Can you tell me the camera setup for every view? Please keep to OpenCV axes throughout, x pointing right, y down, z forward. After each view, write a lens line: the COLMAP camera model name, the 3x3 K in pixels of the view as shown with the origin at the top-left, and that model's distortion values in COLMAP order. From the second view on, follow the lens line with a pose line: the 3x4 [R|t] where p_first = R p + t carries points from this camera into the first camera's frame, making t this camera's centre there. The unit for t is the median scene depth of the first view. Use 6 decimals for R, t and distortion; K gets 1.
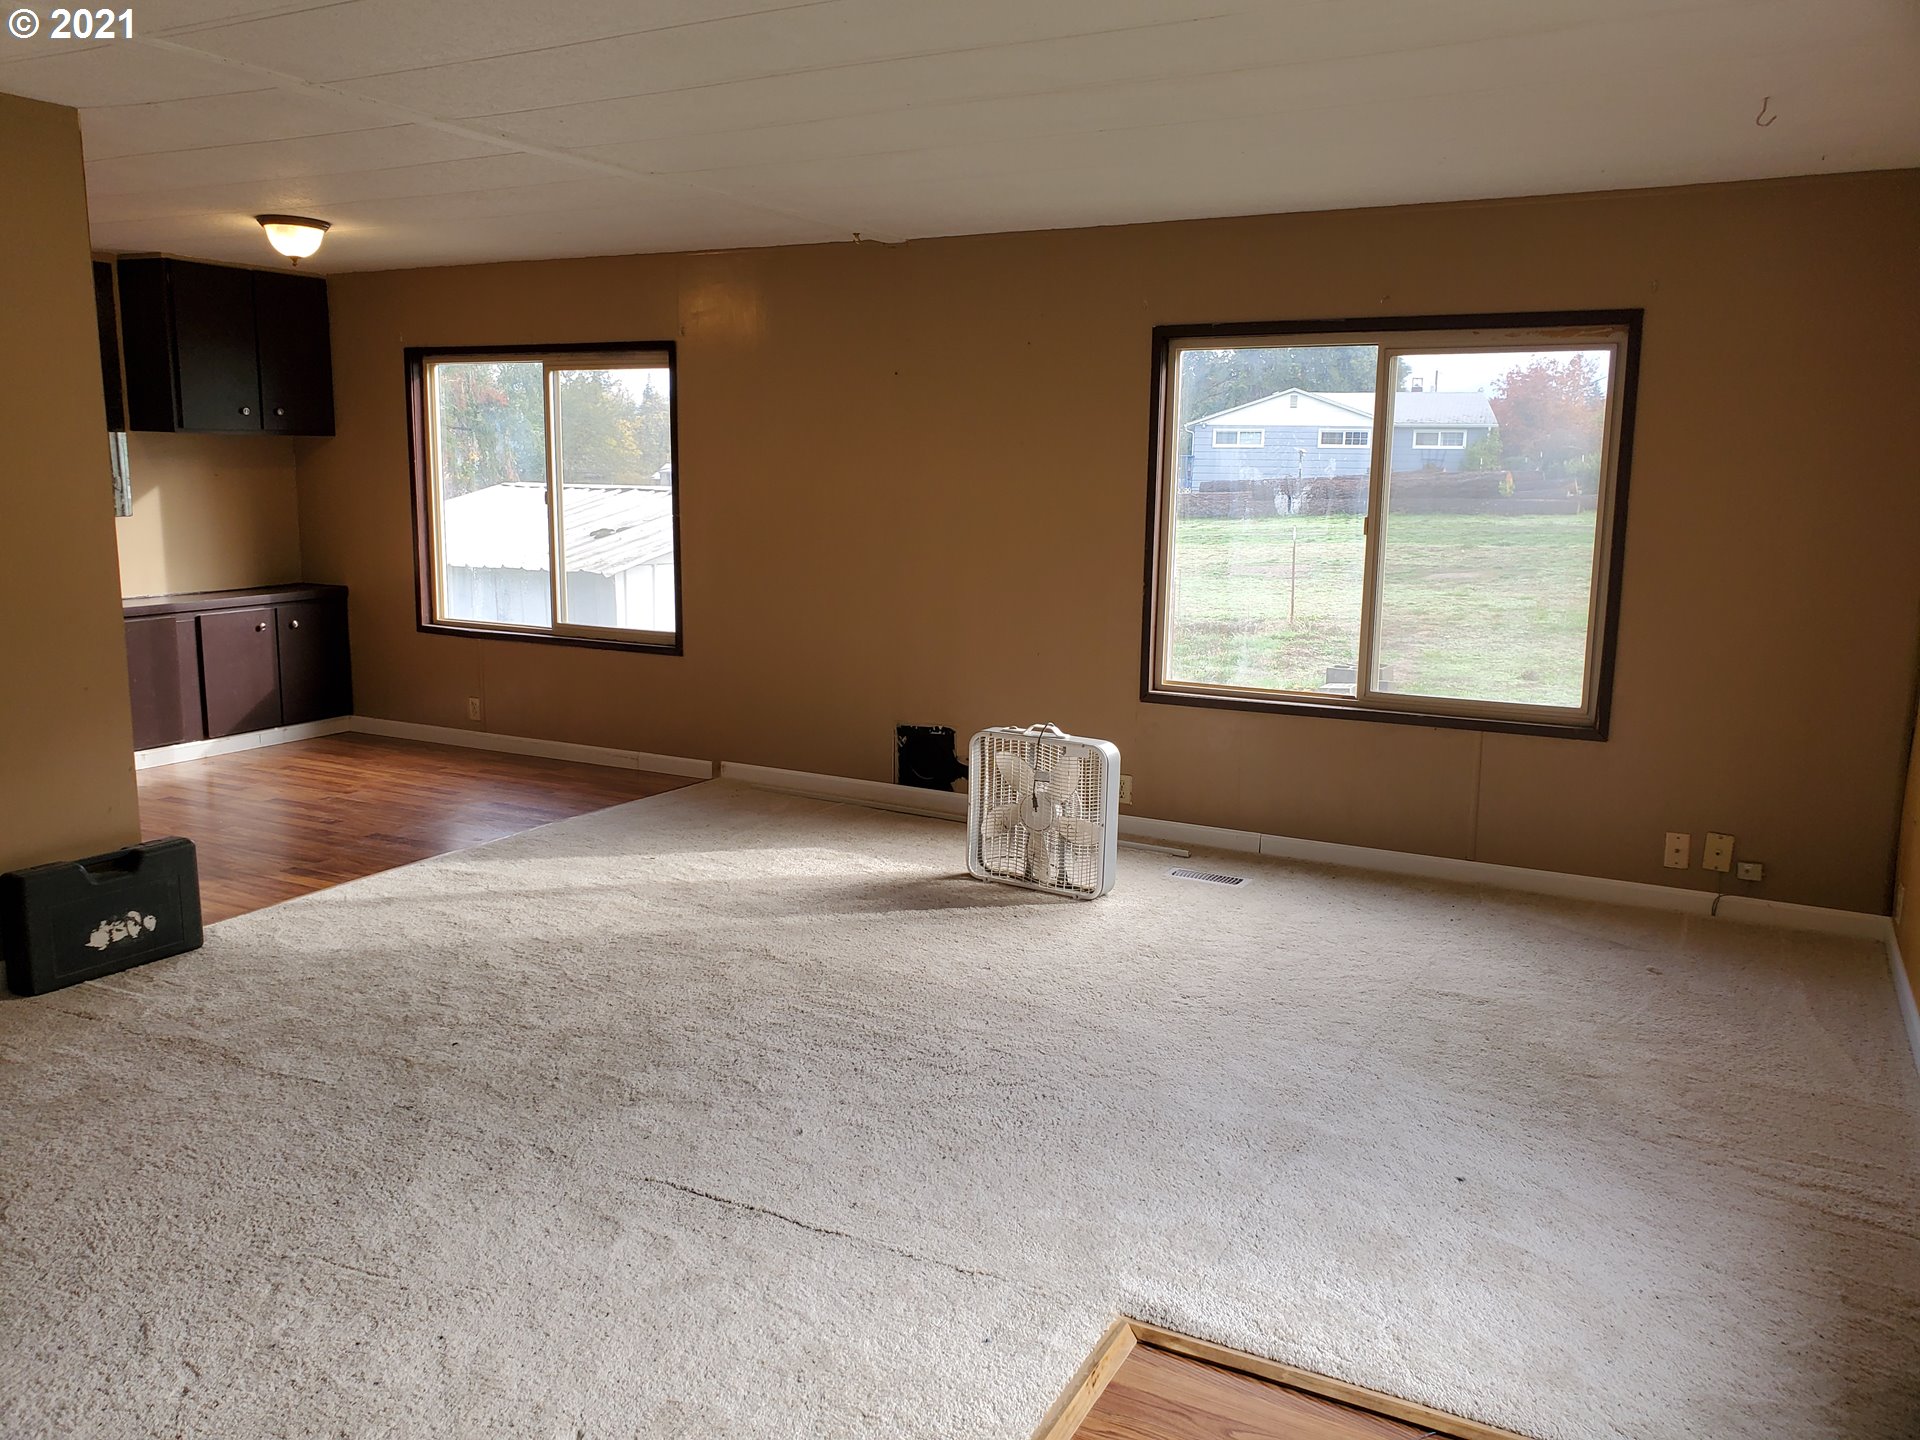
lens RADIAL K [[1484.2, 0, 960.0], [0, 1484.2, 720.0], [0, 0, 1]] dist [0.005617, 0.001856]
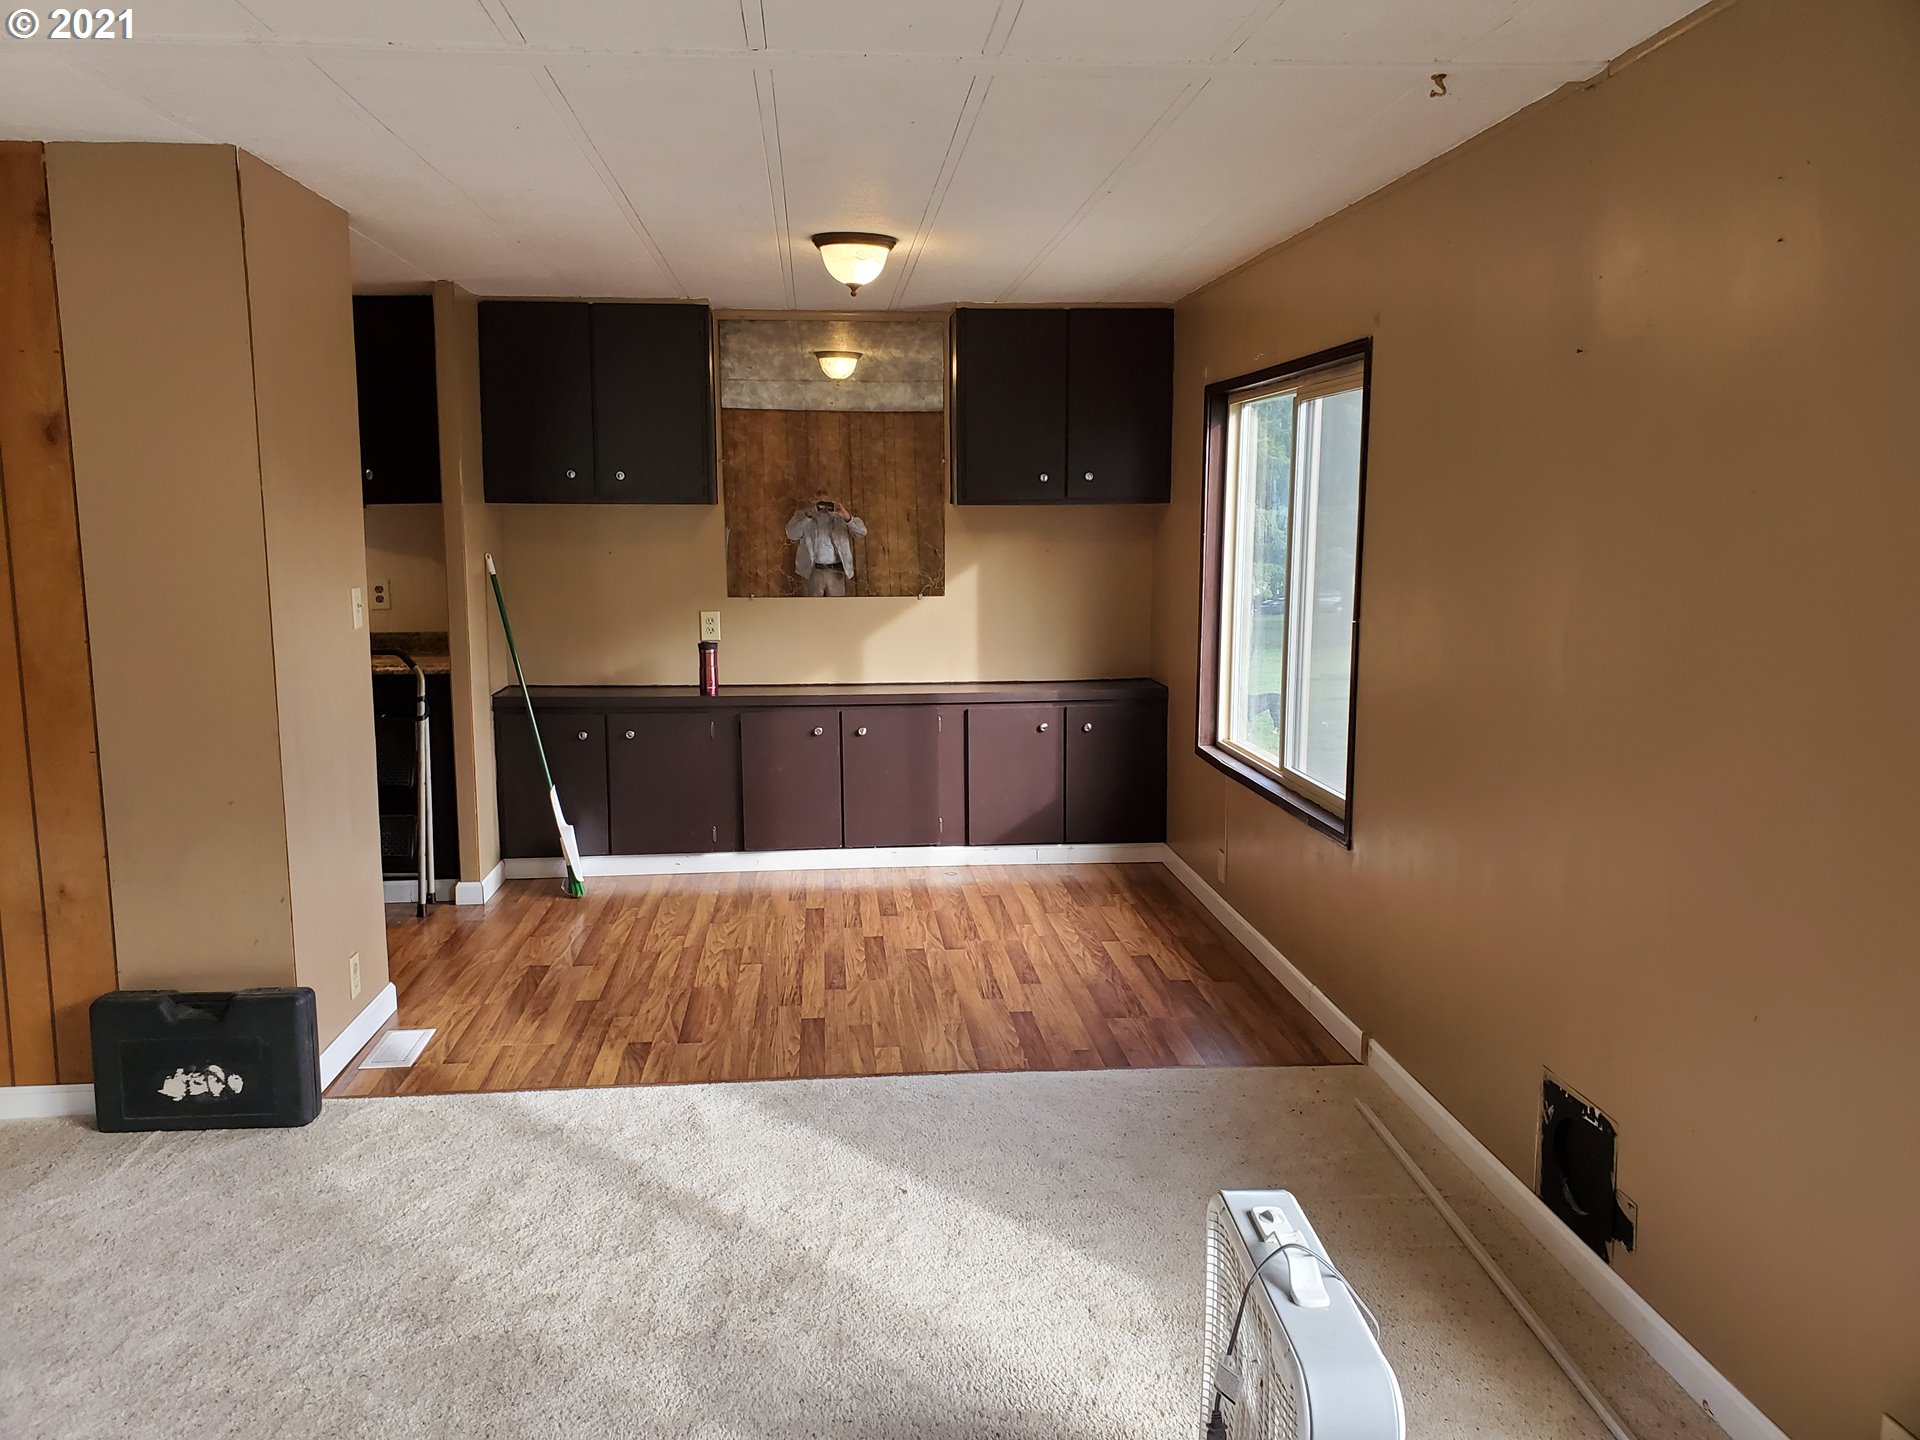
lens RADIAL K [[1484.2, 0, 960.0], [0, 1484.2, 720.0], [0, 0, 1]] dist [0.005617, 0.001856]
pose [[0.551840, 0.105110, -0.827300, 0.302399], [-0.136975, 0.989977, 0.034411, -0.128116], [0.822624, 0.094330, 0.560706, 0.687119]]
